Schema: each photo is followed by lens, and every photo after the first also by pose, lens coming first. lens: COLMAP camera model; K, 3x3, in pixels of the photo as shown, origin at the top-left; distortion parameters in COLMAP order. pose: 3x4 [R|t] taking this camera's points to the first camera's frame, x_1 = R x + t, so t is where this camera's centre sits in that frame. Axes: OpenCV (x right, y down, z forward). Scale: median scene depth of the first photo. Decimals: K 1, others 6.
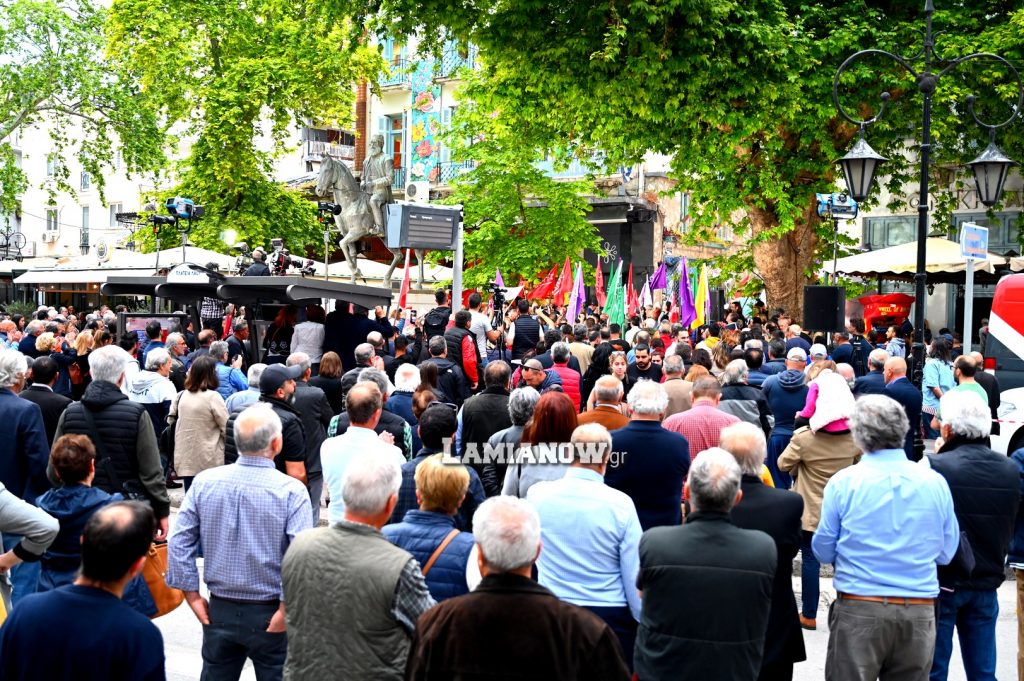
lens RADIAL K [[1127.2, 0, 512.0], [0, 1127.2, 340.5], [0, 0, 1]] dist [0.000352, -0.000015]
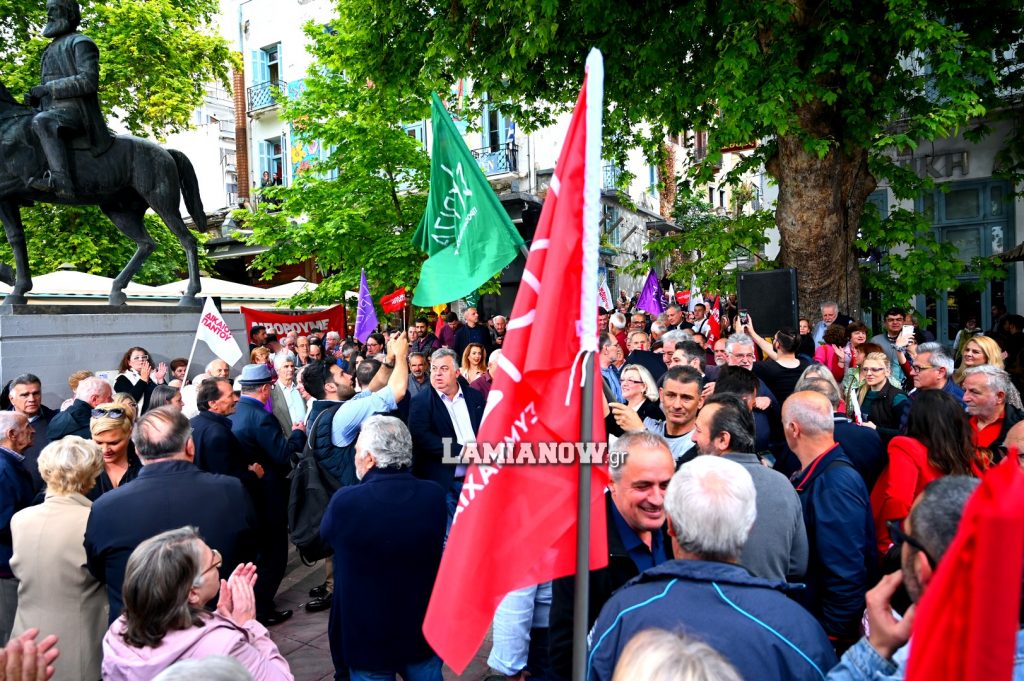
lens RADIAL K [[685.7, 0, 510.1], [0, 685.7, 341.3], [0, 0, 1]] dist [-0.006711, 0.000545]
pose [[0.990623, -0.058303, 0.123560, 0.024626], [0.058501, 0.998285, 0.002026, -0.016877], [-0.123466, 0.005221, 0.992335, 0.558423]]
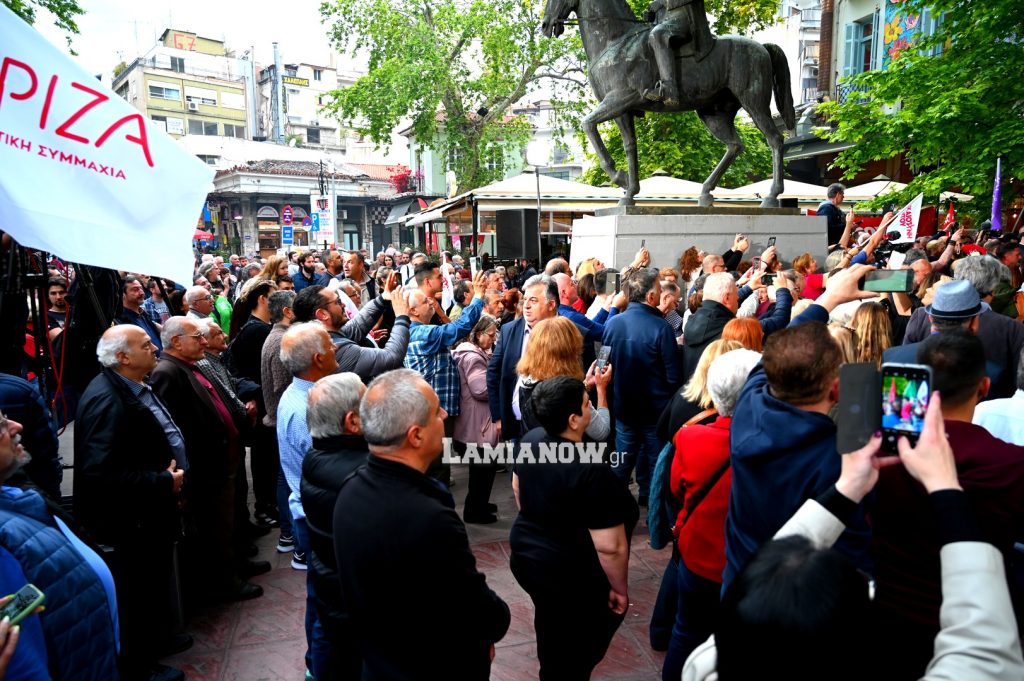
lens RADIAL K [[685.7, 0, 510.1], [0, 685.7, 341.3], [0, 0, 1]] dist [-0.006711, 0.000545]
pose [[0.799022, 0.061605, -0.598137, 0.014734], [0.008550, 0.993473, 0.113744, -0.017082], [0.601241, -0.095998, 0.793280, 0.564574]]
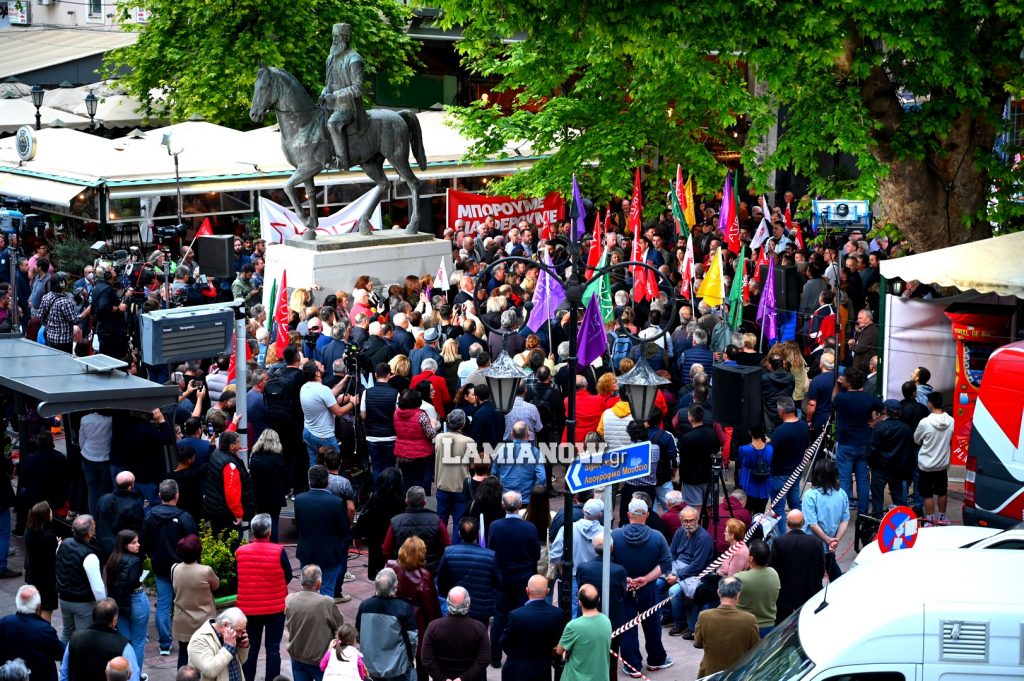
lens RADIAL K [[2088.3, 0, 512.0], [0, 2088.3, 340.5], [0, 0, 1]] dist [0.000350, 0.068579]
pose [[0.974813, 0.026649, -0.221426, 0.232546], [0.006476, 0.989035, 0.147542, -0.147011], [0.222930, -0.145260, 0.963951, -0.227090]]
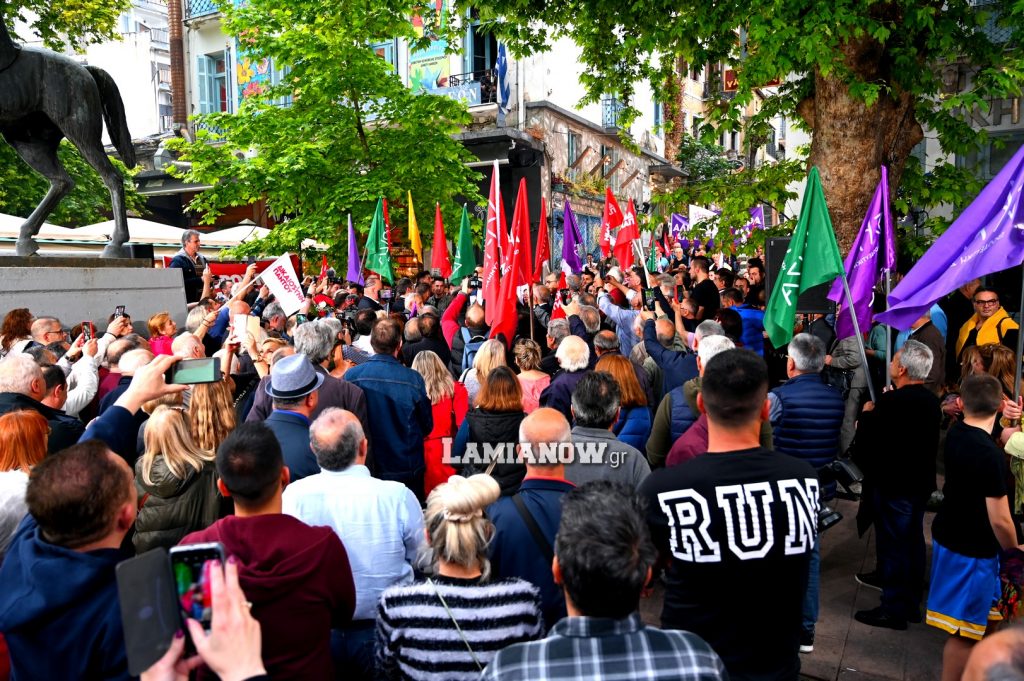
lens RADIAL K [[773.9, 0, 518.1], [0, 773.9, 341.2], [0, 0, 1]] dist [-0.005839, 0.002572]
pose [[0.985929, -0.046050, 0.160698, 0.022357], [0.036299, 0.997347, 0.063096, -0.021547], [-0.163177, -0.056375, 0.984985, 0.567686]]
